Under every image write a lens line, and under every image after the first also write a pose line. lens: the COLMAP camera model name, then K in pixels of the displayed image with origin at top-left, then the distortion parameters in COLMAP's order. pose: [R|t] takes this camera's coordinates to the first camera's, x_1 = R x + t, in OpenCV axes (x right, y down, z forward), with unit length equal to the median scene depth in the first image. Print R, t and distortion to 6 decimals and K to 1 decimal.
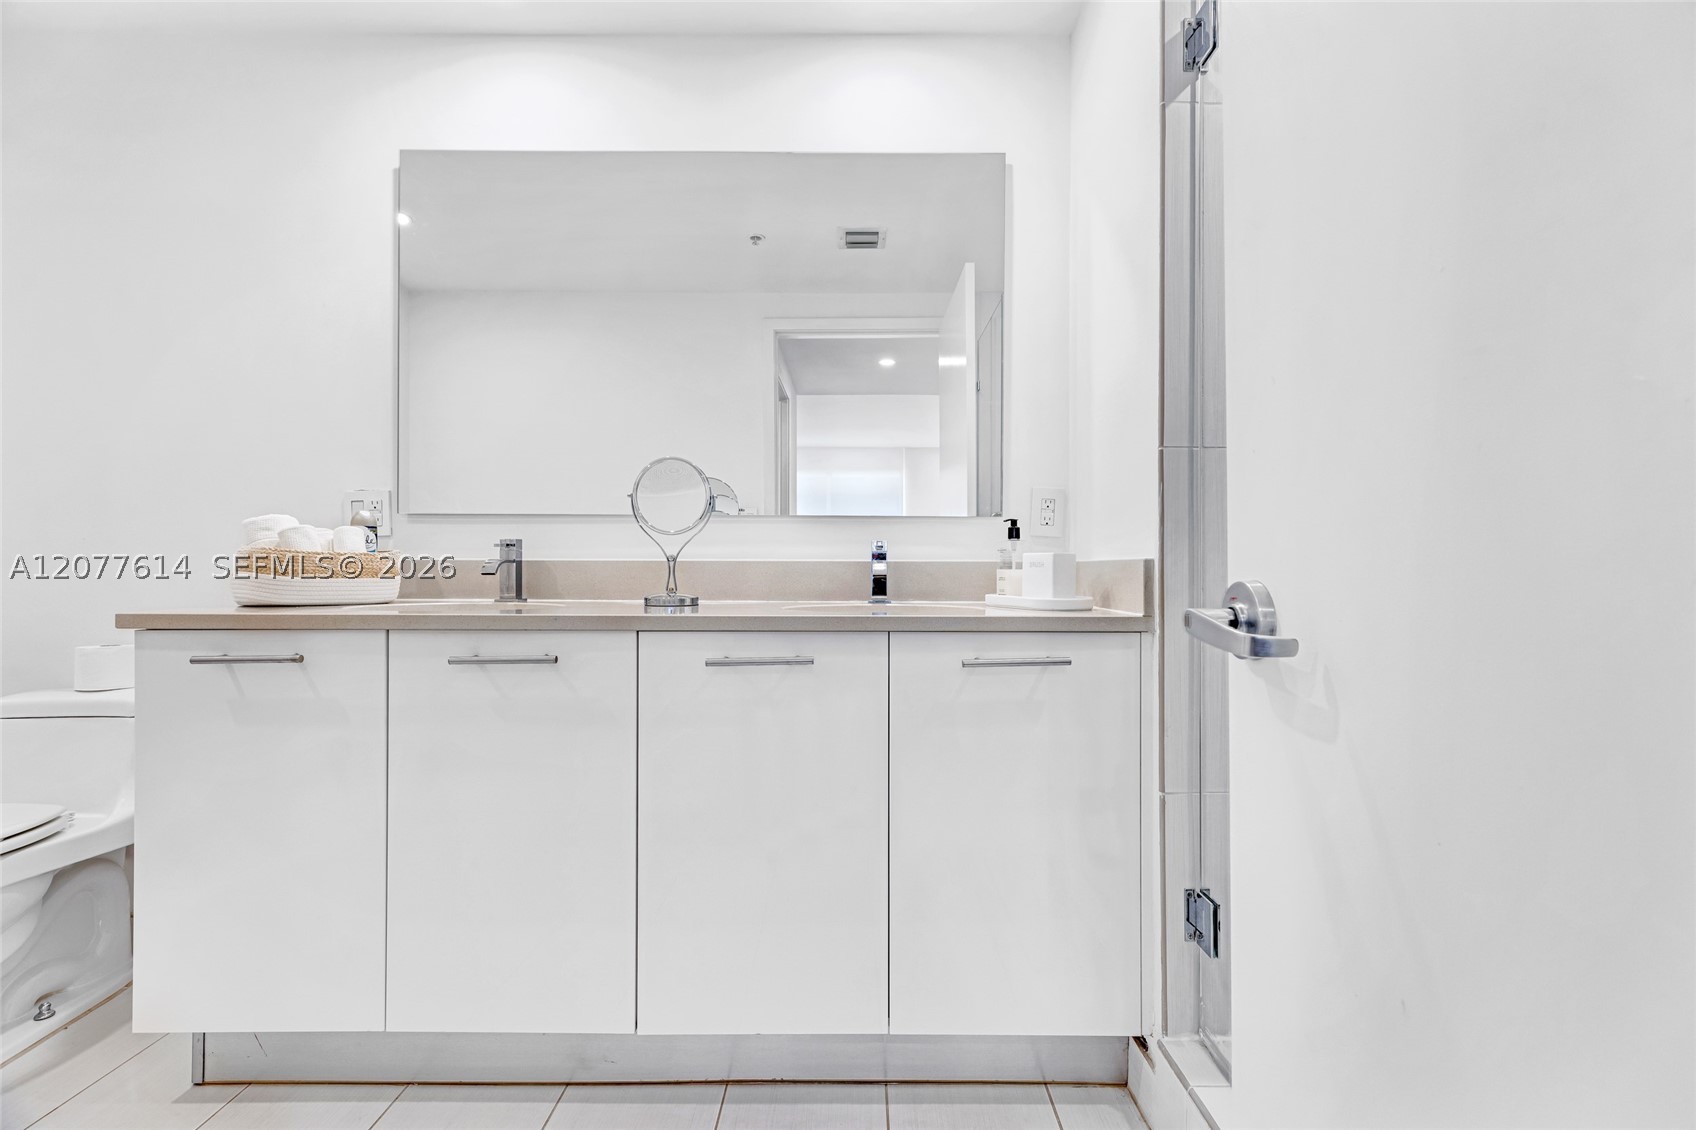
lens RADIAL K [[774.7, 0, 859.8], [0, 774.7, 564.5], [0, 0, 1]] dist [0.009425, -0.000060]
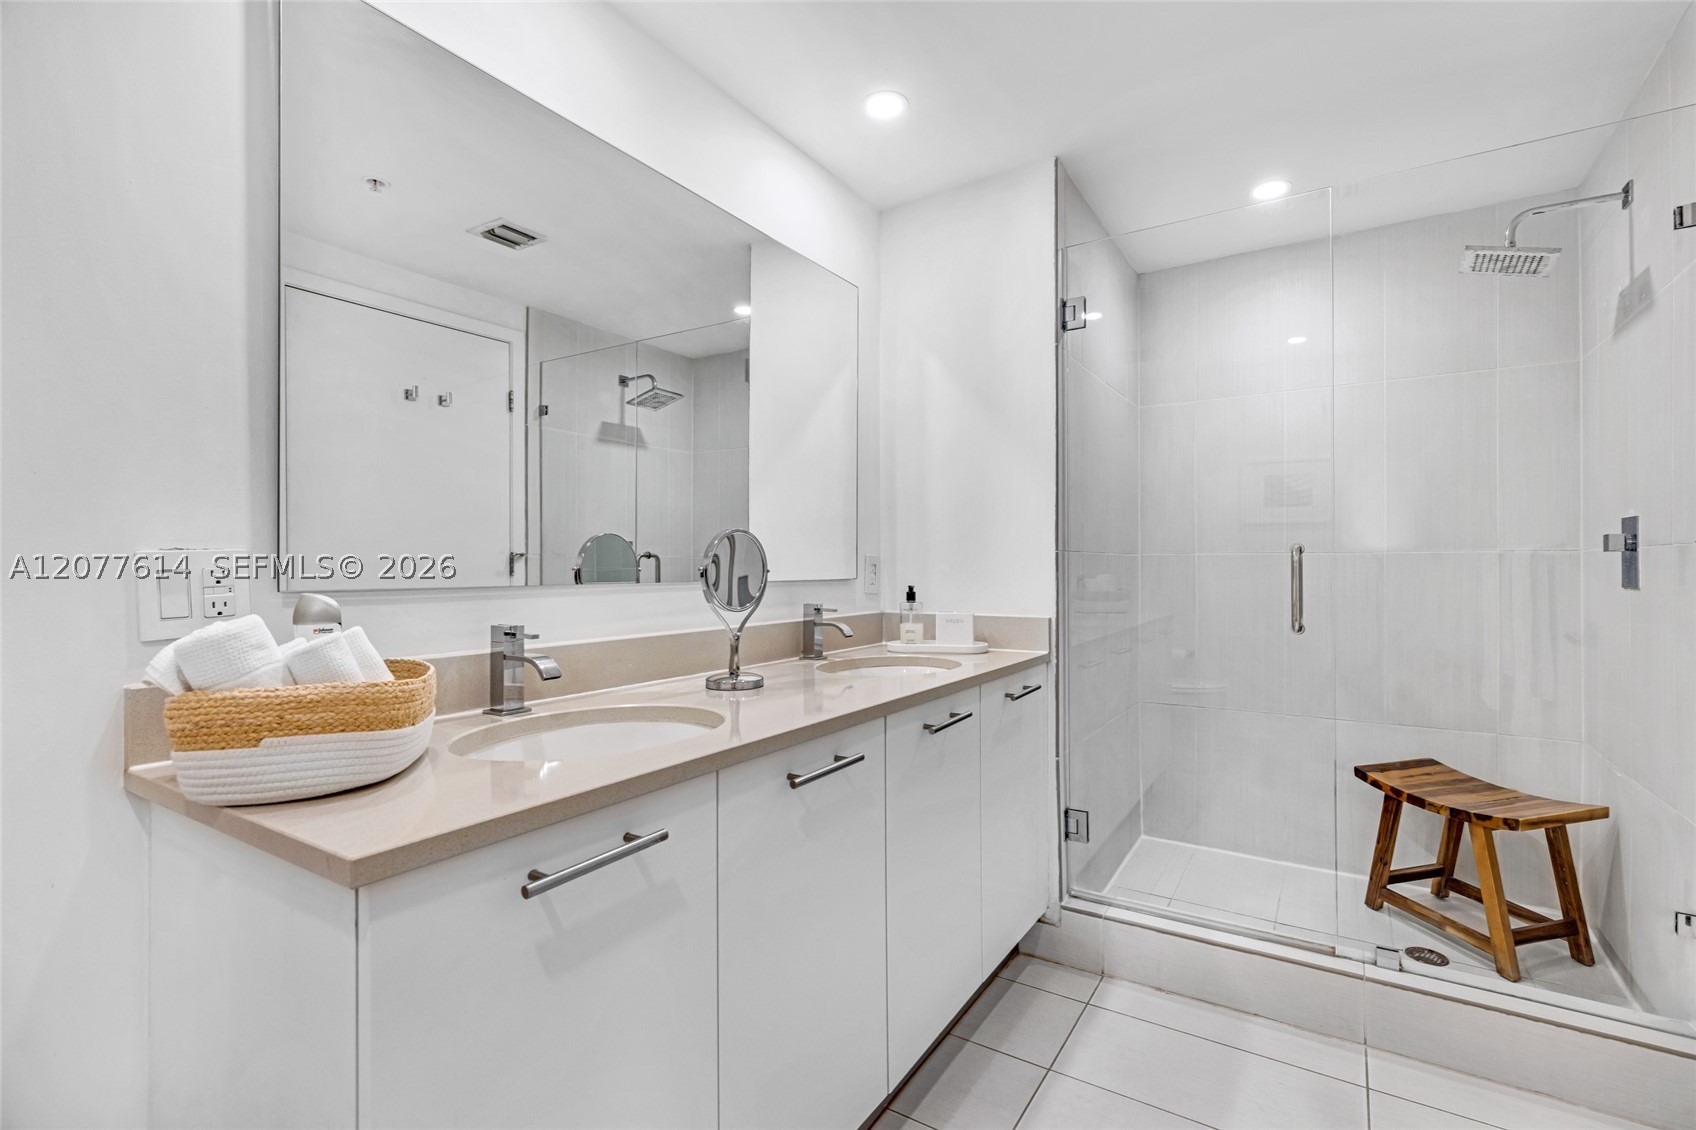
lens RADIAL K [[774.7, 0, 859.8], [0, 774.7, 564.5], [0, 0, 1]] dist [0.009425, -0.000060]
pose [[0.529059, -0.005978, 0.848564, -1.233181], [-0.004282, 0.999944, 0.009714, -0.134998], [-0.848574, -0.008773, 0.529004, 0.472876]]
